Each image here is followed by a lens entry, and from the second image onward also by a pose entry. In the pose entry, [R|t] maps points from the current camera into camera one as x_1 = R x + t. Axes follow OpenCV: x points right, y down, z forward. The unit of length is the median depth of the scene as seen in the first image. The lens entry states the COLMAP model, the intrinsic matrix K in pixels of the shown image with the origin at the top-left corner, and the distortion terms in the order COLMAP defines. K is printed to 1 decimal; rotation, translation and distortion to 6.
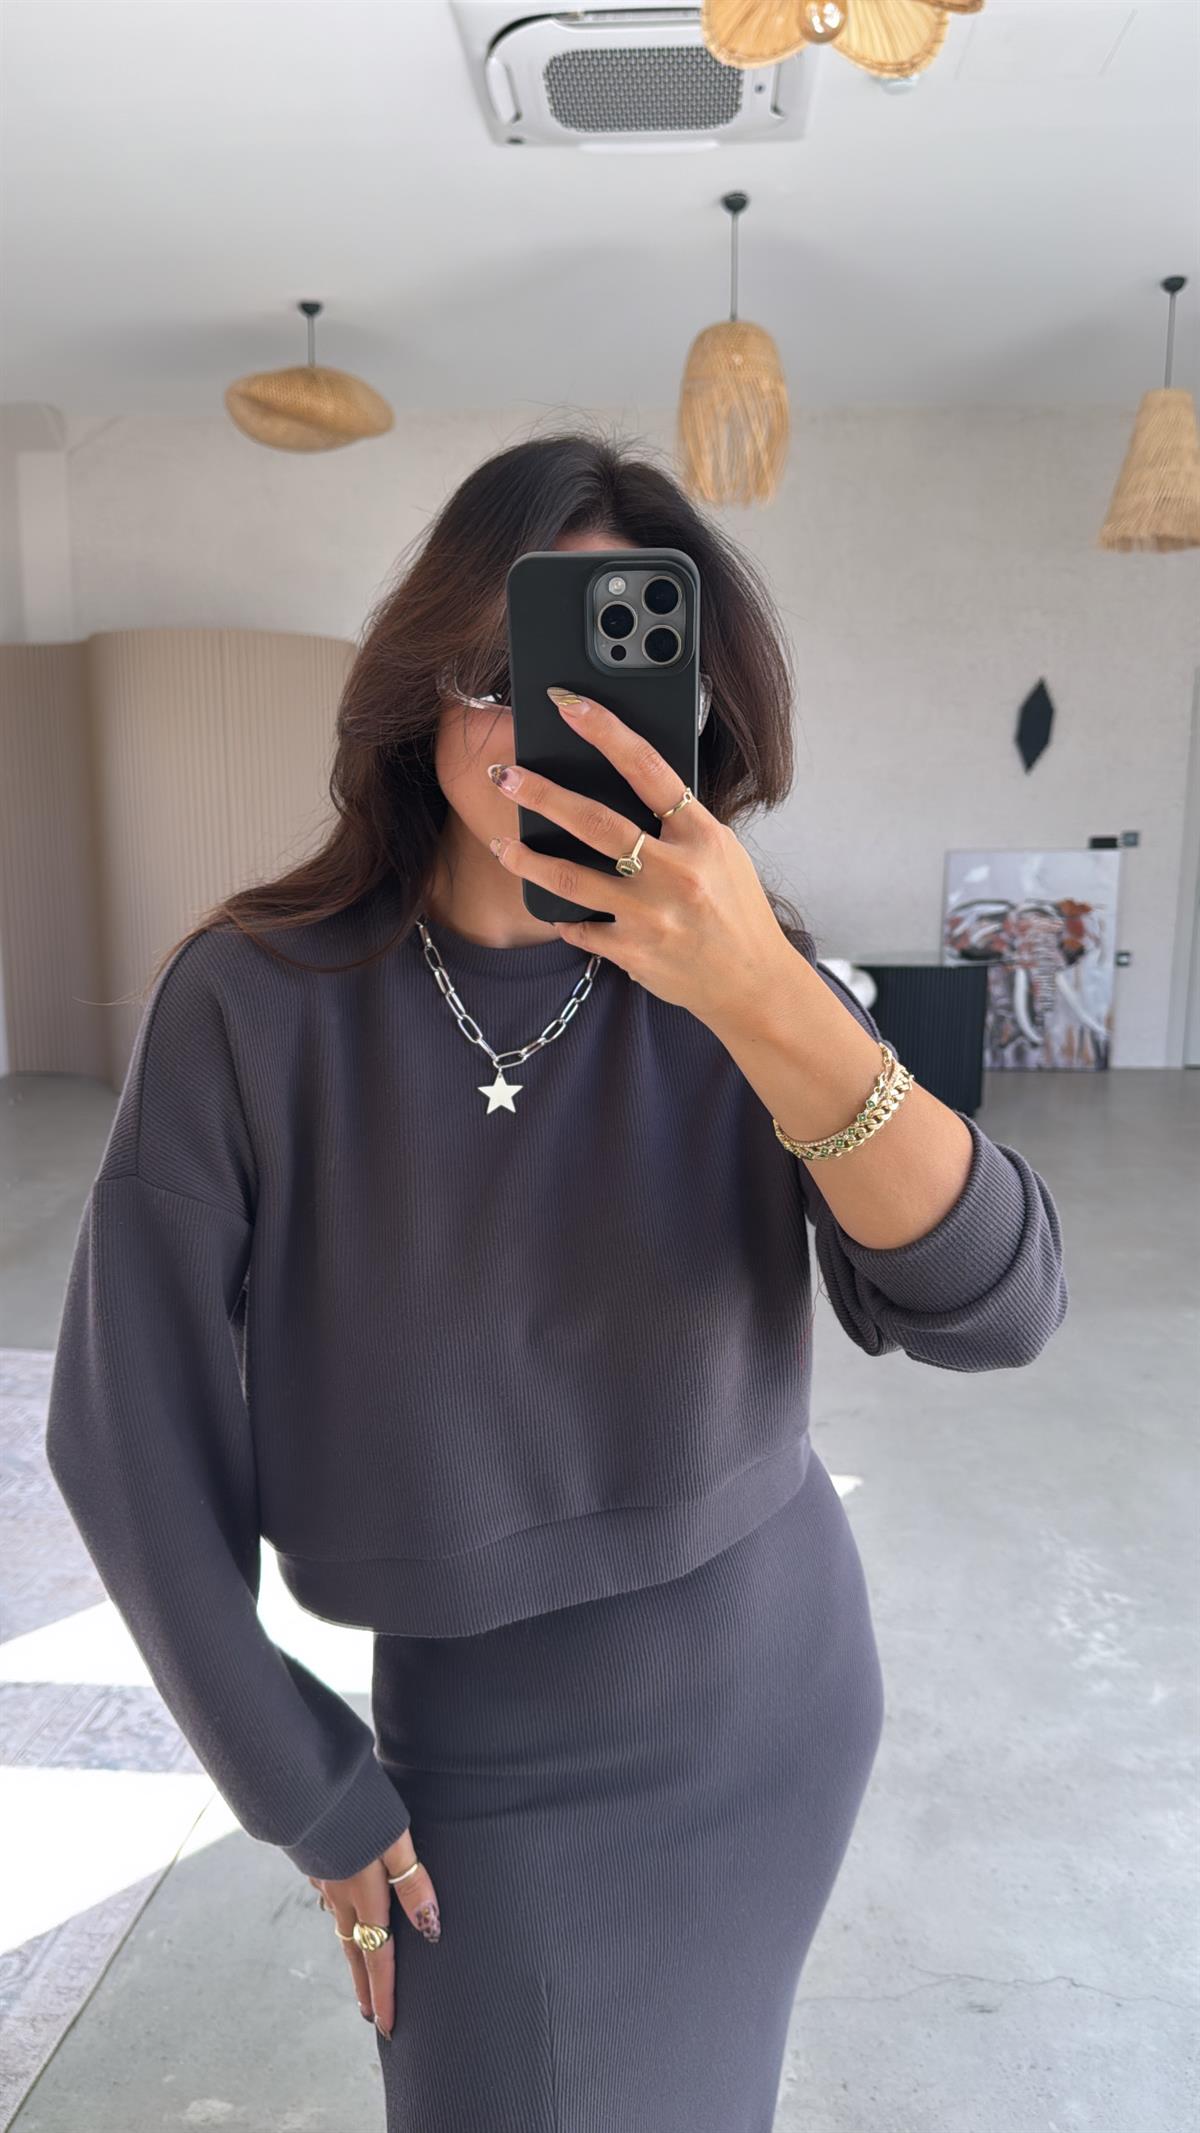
lens RADIAL K [[1519.7, 0, 634.7], [0, 1519.7, 1127.3], [0, 0, 1]] dist [0.080468, -0.192783]
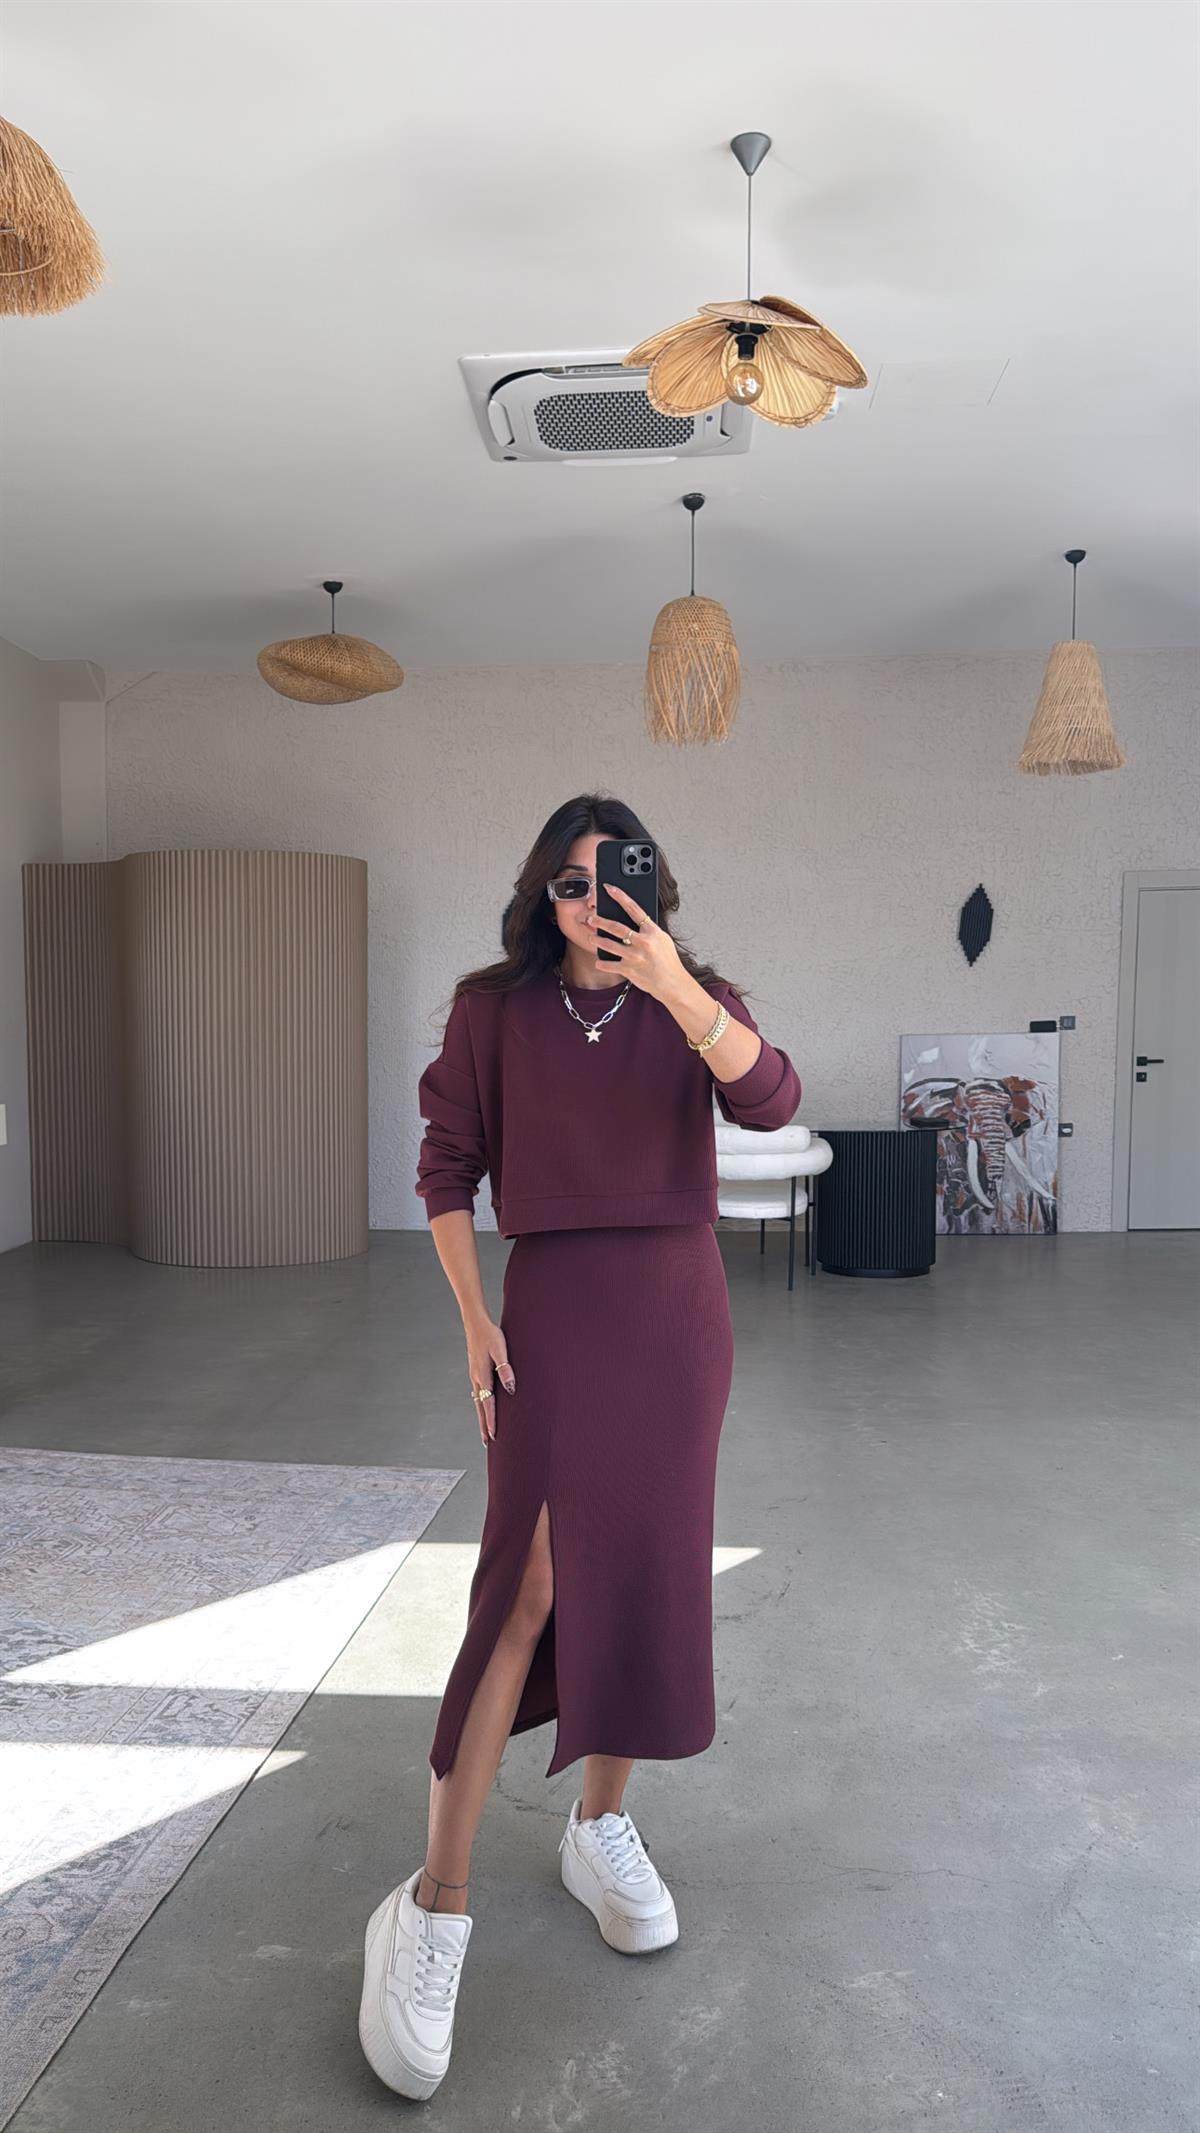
lens RADIAL K [[1515.4, 0, 598.9], [0, 1515.4, 1057.7], [0, 0, 1]] dist [0.002578, -0.001473]
pose [[0.999887, -0.006563, -0.013500, 0.005217], [0.004156, 0.985244, -0.171105, 0.033904], [0.014424, 0.171030, 0.985160, -0.113965]]
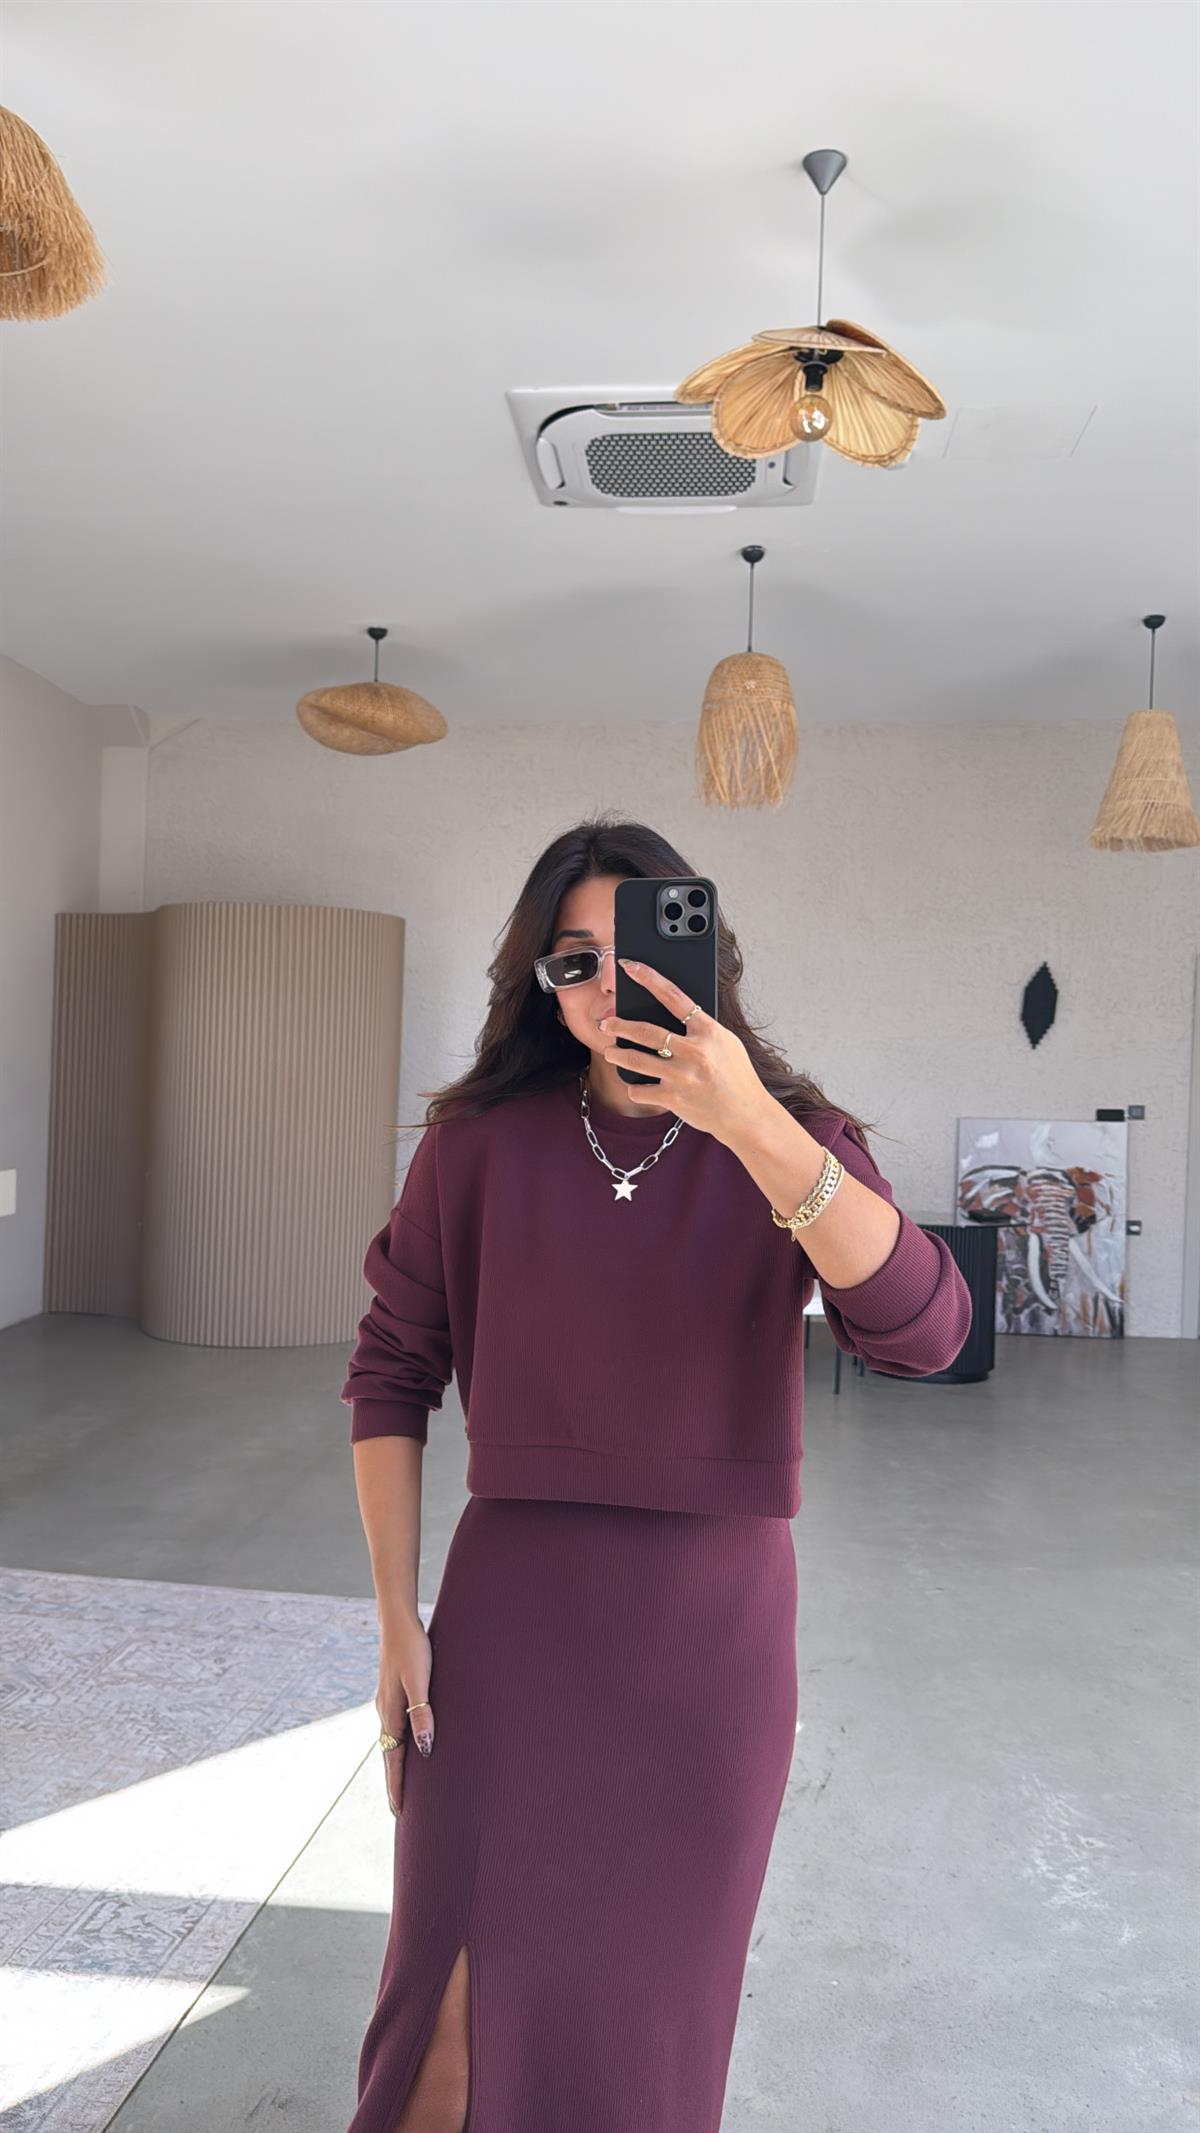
lens RADIAL K [[1544.3, 0, 622.0], [0, 1544.3, 1057.9], [0, 0, 1]] dist [0.001837, -0.008187]
pose [[0.999354, 0.021381, -0.028897, 0.010156], [-0.027056, 0.976665, -0.213055, 0.012144], [0.023667, 0.213700, 0.976613, -0.055538]]
